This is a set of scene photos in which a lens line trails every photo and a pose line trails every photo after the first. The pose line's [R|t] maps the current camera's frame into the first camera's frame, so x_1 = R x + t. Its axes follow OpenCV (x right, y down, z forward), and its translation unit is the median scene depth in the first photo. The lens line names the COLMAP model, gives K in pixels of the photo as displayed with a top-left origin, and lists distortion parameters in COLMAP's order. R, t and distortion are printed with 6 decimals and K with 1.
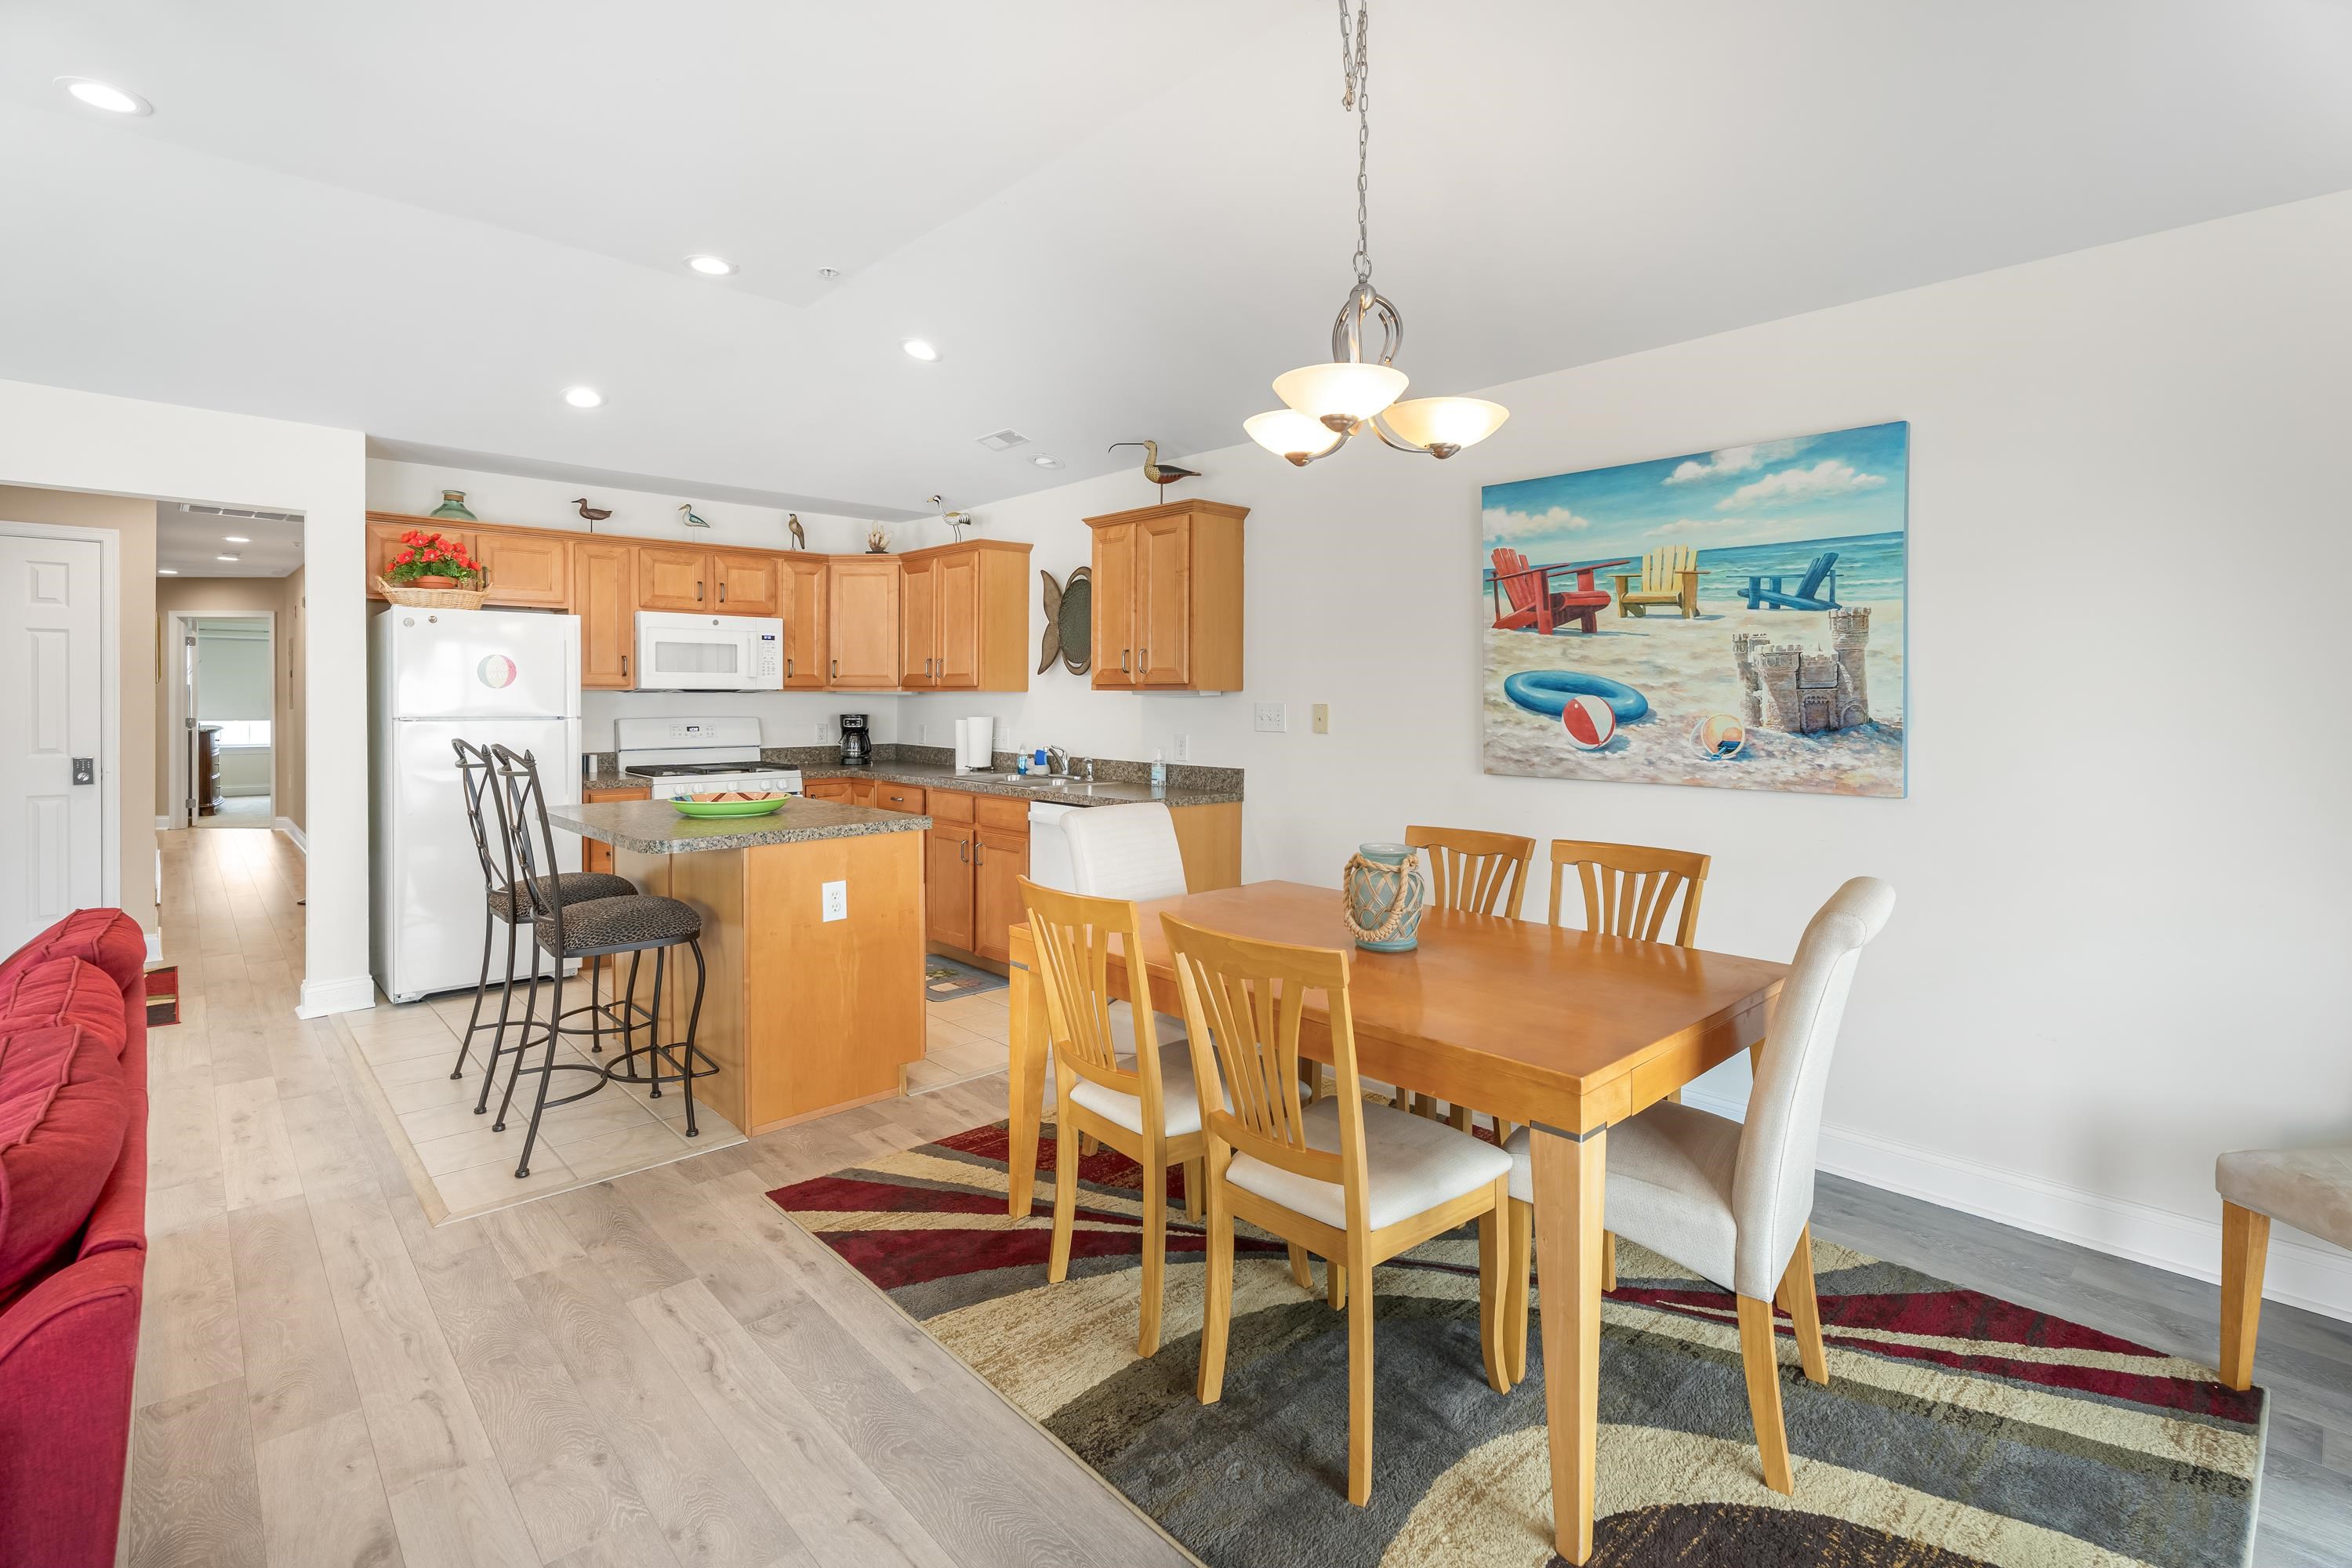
lens RADIAL K [[1088.9, 0, 1175.1], [0, 1088.9, 704.6], [0, 0, 1]] dist [-0.000962, -0.000046]
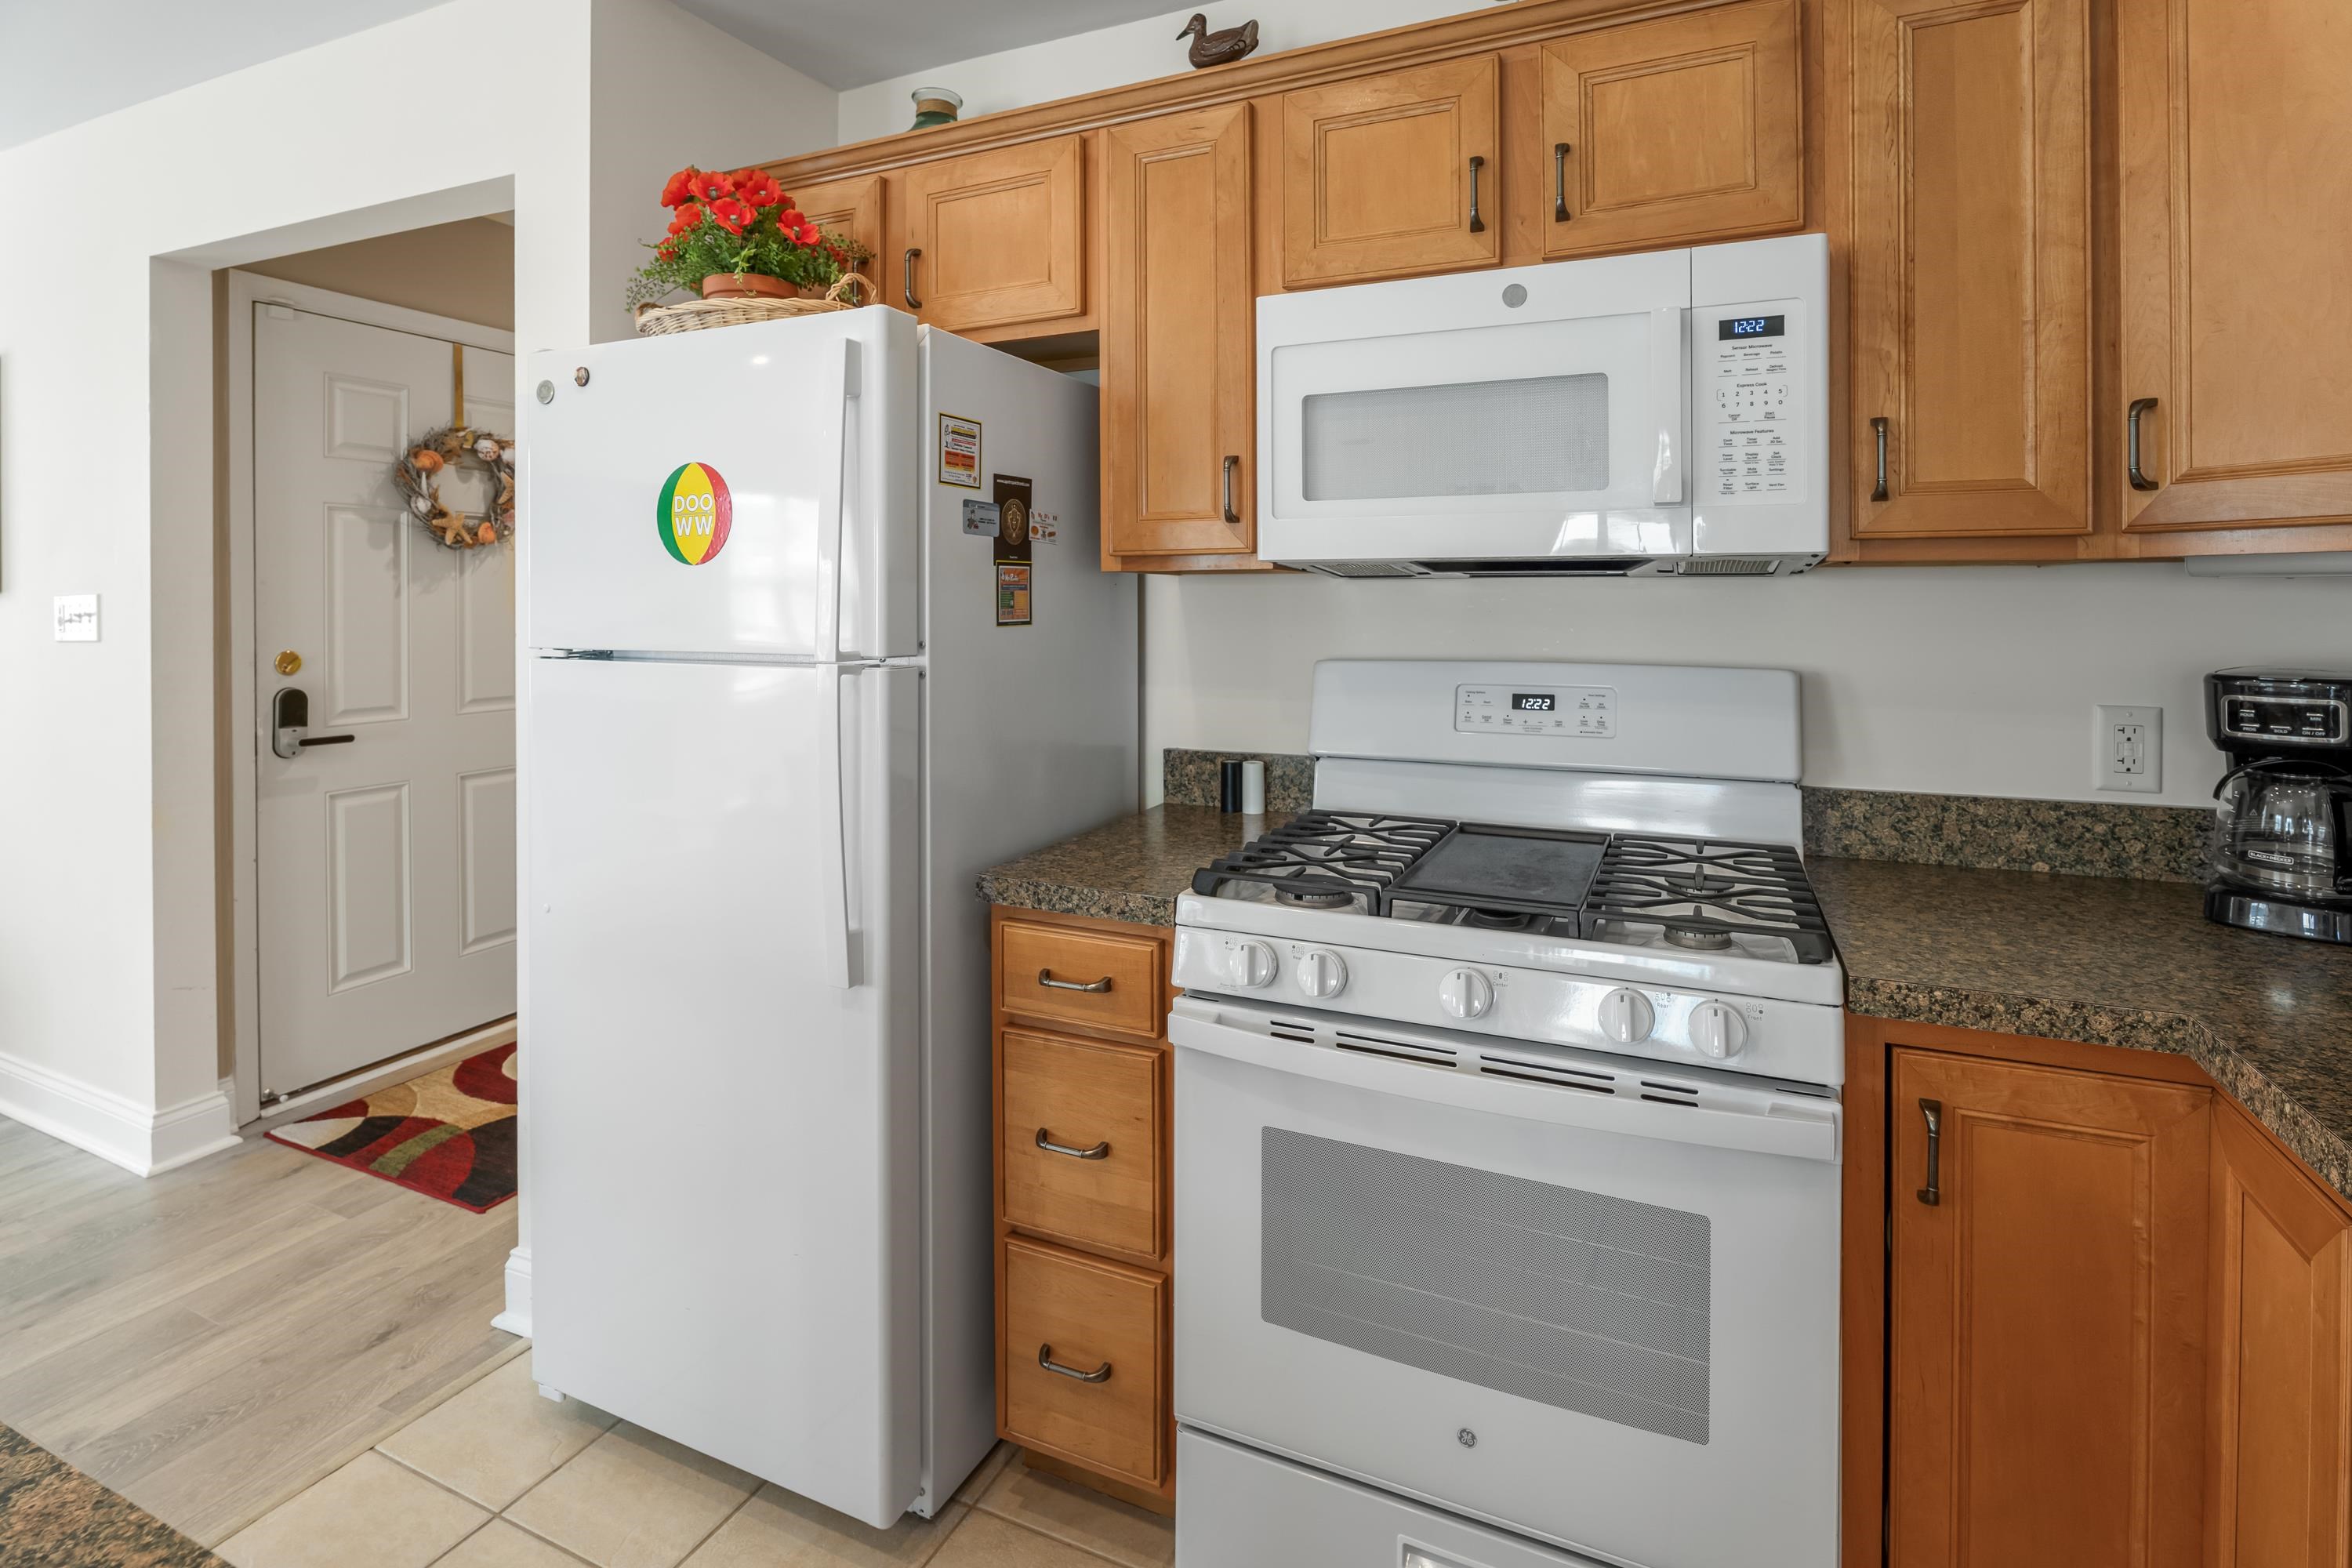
lens RADIAL K [[1150.3, 0, 1171.2], [0, 1150.3, 602.5], [0, 0, 1]] dist [-0.018232, 0.000097]
pose [[0.381497, 0.002177, -0.924368, -0.223133], [-0.005496, 0.999985, 0.000086, -0.003942], [0.924354, 0.005048, 0.381503, 0.893591]]
